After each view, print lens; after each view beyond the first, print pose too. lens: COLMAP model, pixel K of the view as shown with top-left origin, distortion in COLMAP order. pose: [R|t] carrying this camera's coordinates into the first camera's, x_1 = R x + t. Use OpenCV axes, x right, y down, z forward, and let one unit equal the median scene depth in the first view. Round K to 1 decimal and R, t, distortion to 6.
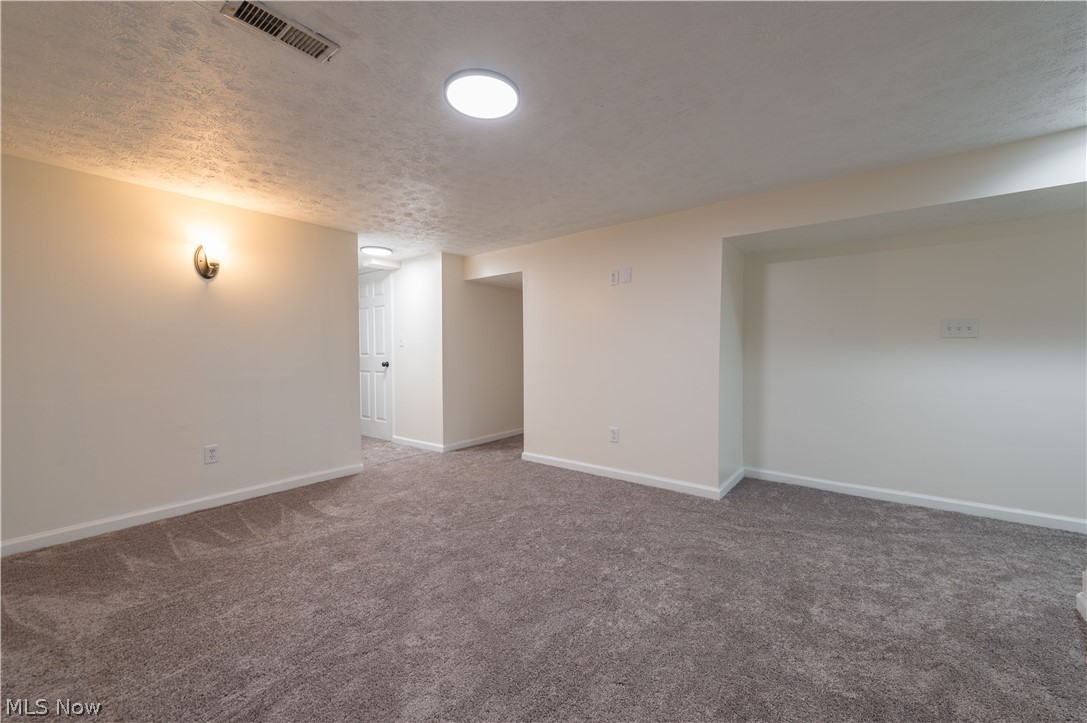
lens RADIAL K [[431.4, 0, 550.5], [0, 431.4, 357.2], [0, 0, 1]] dist [0.006824, -0.000494]
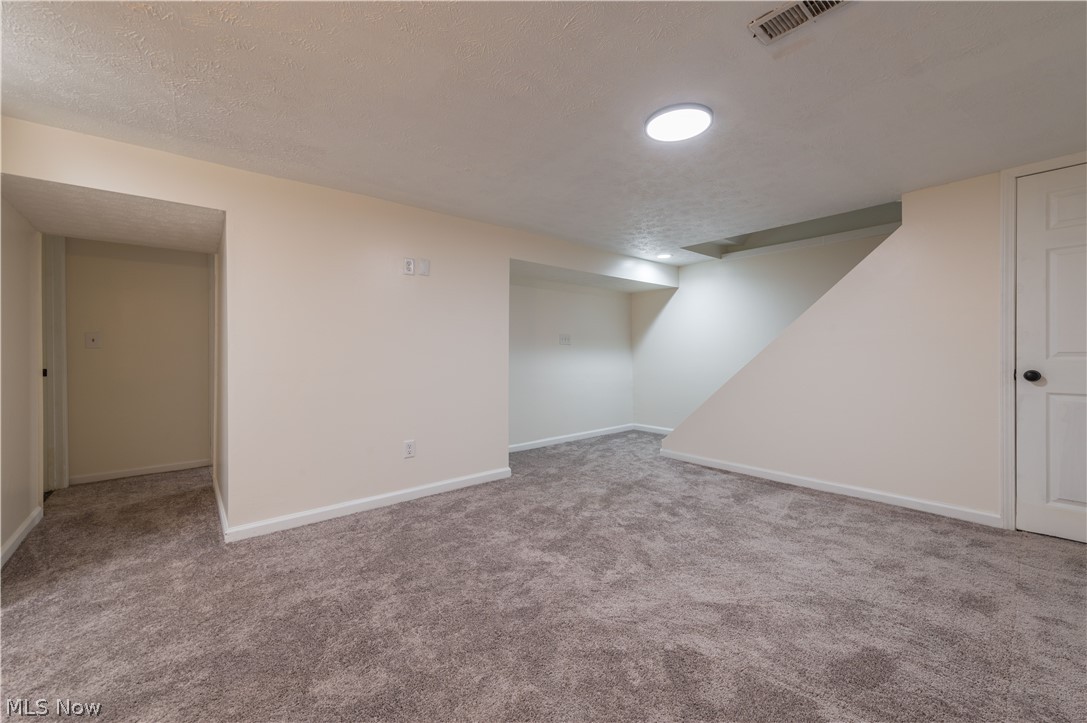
lens RADIAL K [[431.4, 0, 551.9], [0, 431.4, 357.4], [0, 0, 1]] dist [0.006824, -0.000494]
pose [[0.192883, -0.005035, 0.981209, -0.660867], [0.025270, 0.999681, 0.000162, 0.004999], [-0.980896, 0.024764, 0.192949, 0.571304]]
